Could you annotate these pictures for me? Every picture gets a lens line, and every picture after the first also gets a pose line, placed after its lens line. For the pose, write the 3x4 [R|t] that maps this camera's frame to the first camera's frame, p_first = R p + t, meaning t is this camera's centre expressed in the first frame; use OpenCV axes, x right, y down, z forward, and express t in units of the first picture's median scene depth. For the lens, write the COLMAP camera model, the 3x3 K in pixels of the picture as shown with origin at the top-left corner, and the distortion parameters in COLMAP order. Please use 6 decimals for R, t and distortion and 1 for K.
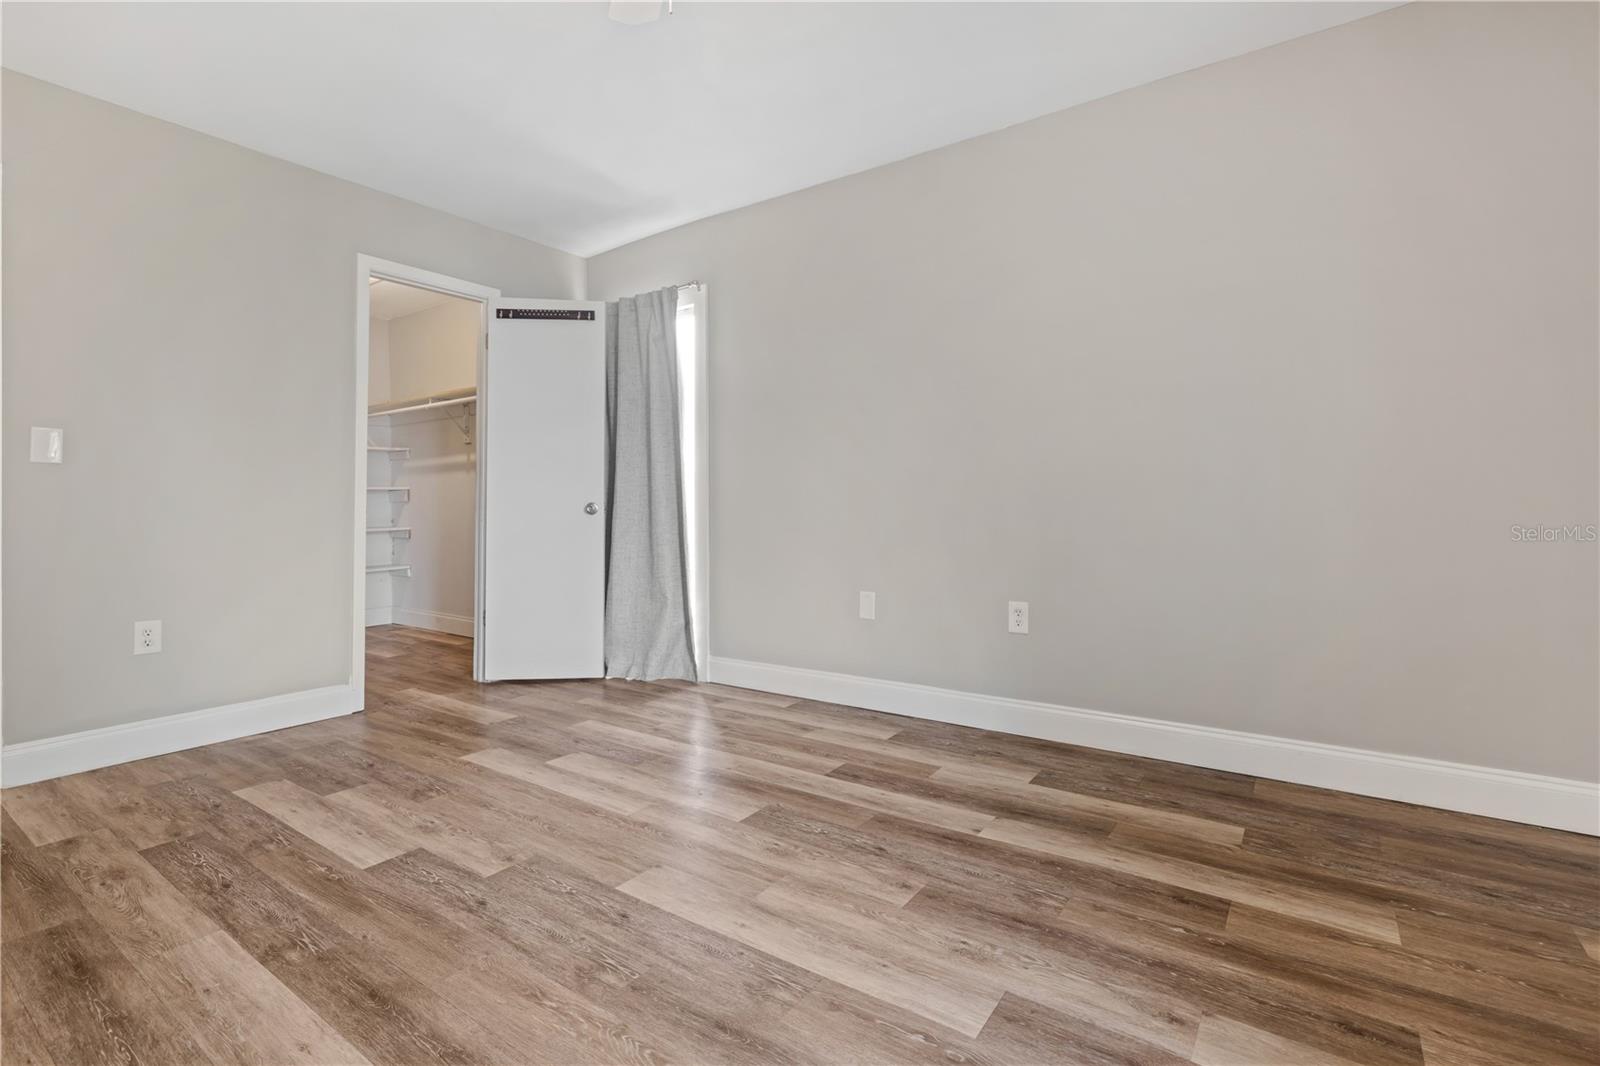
lens RADIAL K [[737.9, 0, 788.2], [0, 737.9, 522.9], [0, 0, 1]] dist [-0.004115, 0.000151]
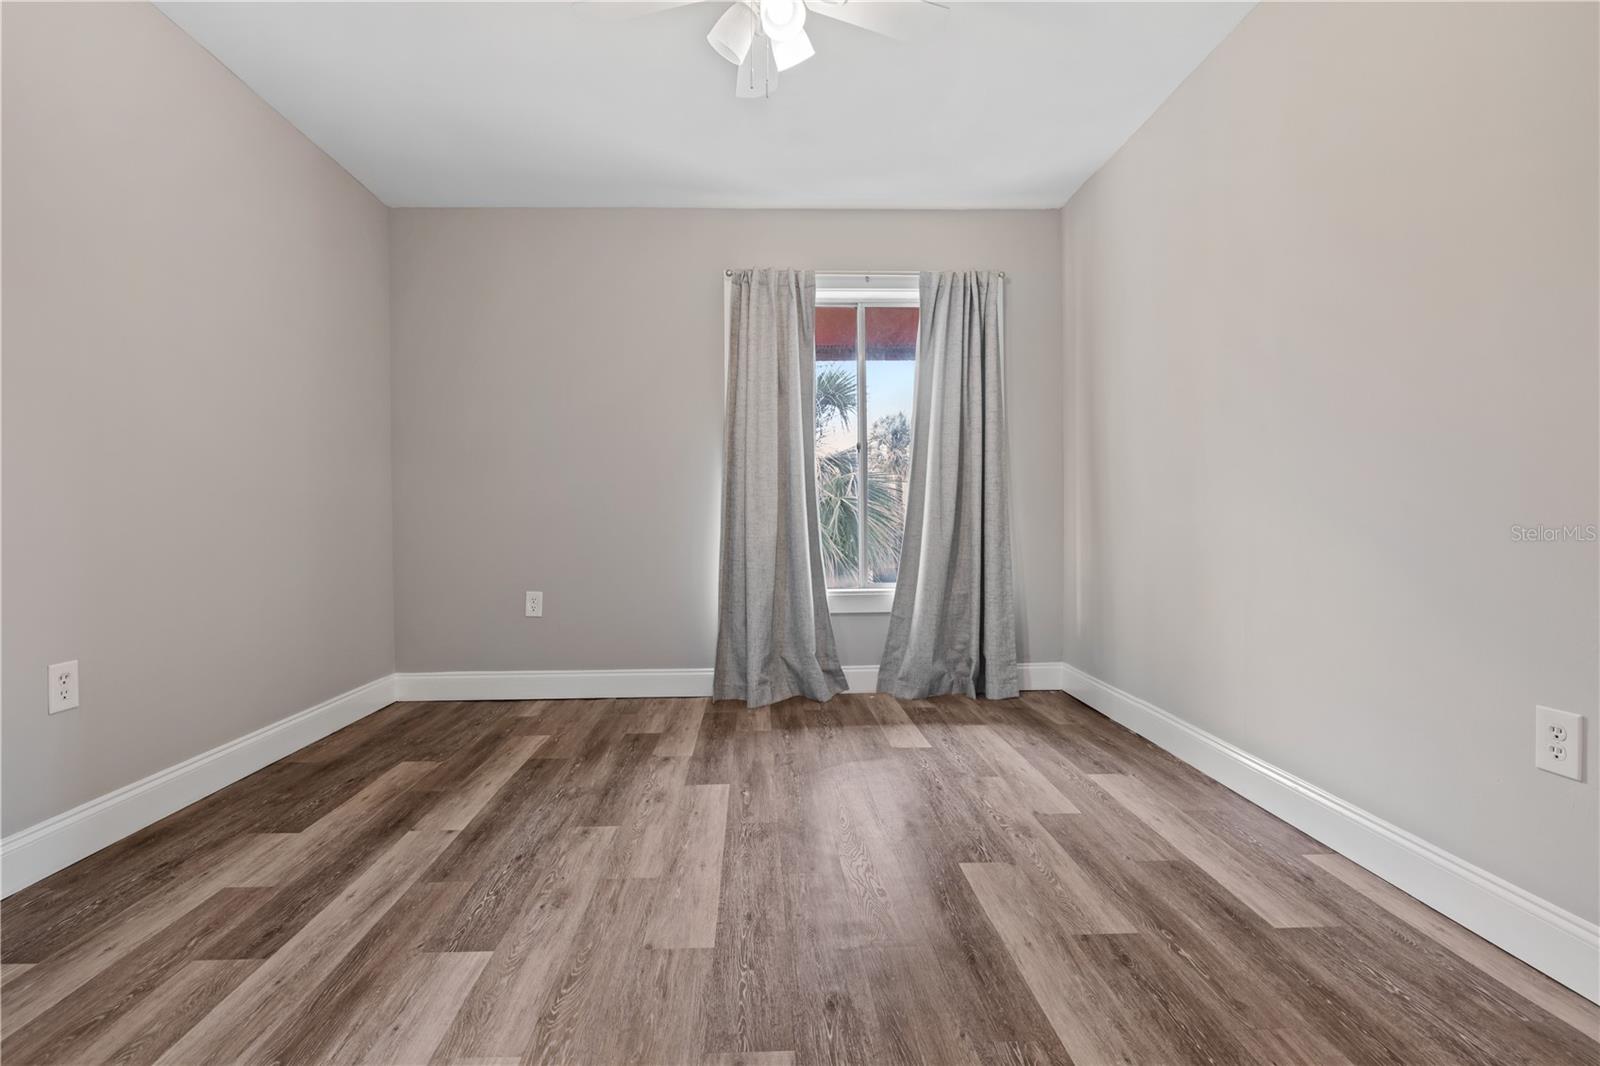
lens RADIAL K [[737.9, 0, 794.7], [0, 737.9, 528.4], [0, 0, 1]] dist [-0.004115, 0.000151]
pose [[-0.629905, 0.001026, 0.776672, -0.899835], [0.025452, 0.999489, 0.019322, -0.011158], [-0.776255, 0.031939, -0.629609, 1.351750]]
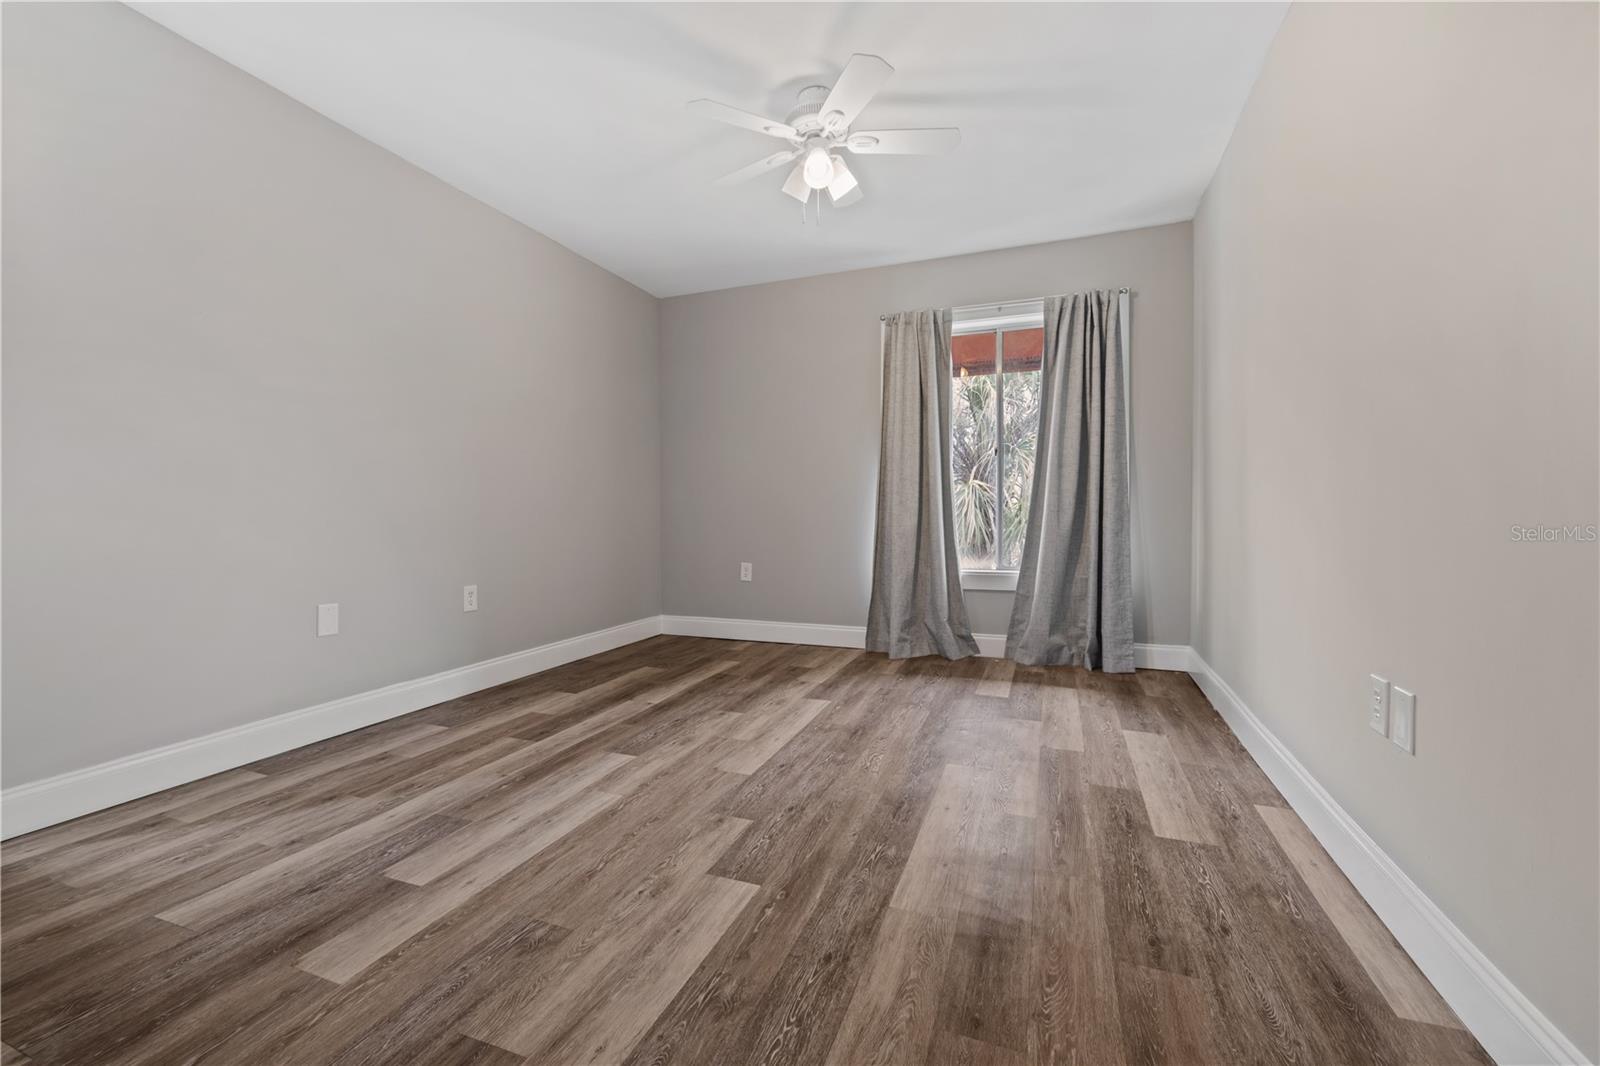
lens RADIAL K [[685.7, 0, 794.8], [0, 685.7, 529.2], [0, 0, 1]] dist [-0.004424, -0.000004]
pose [[-0.263796, -0.016006, 0.964446, -1.404061], [0.022792, 0.999480, 0.022822, -0.001774], [-0.964309, 0.028002, -0.263294, 1.159685]]
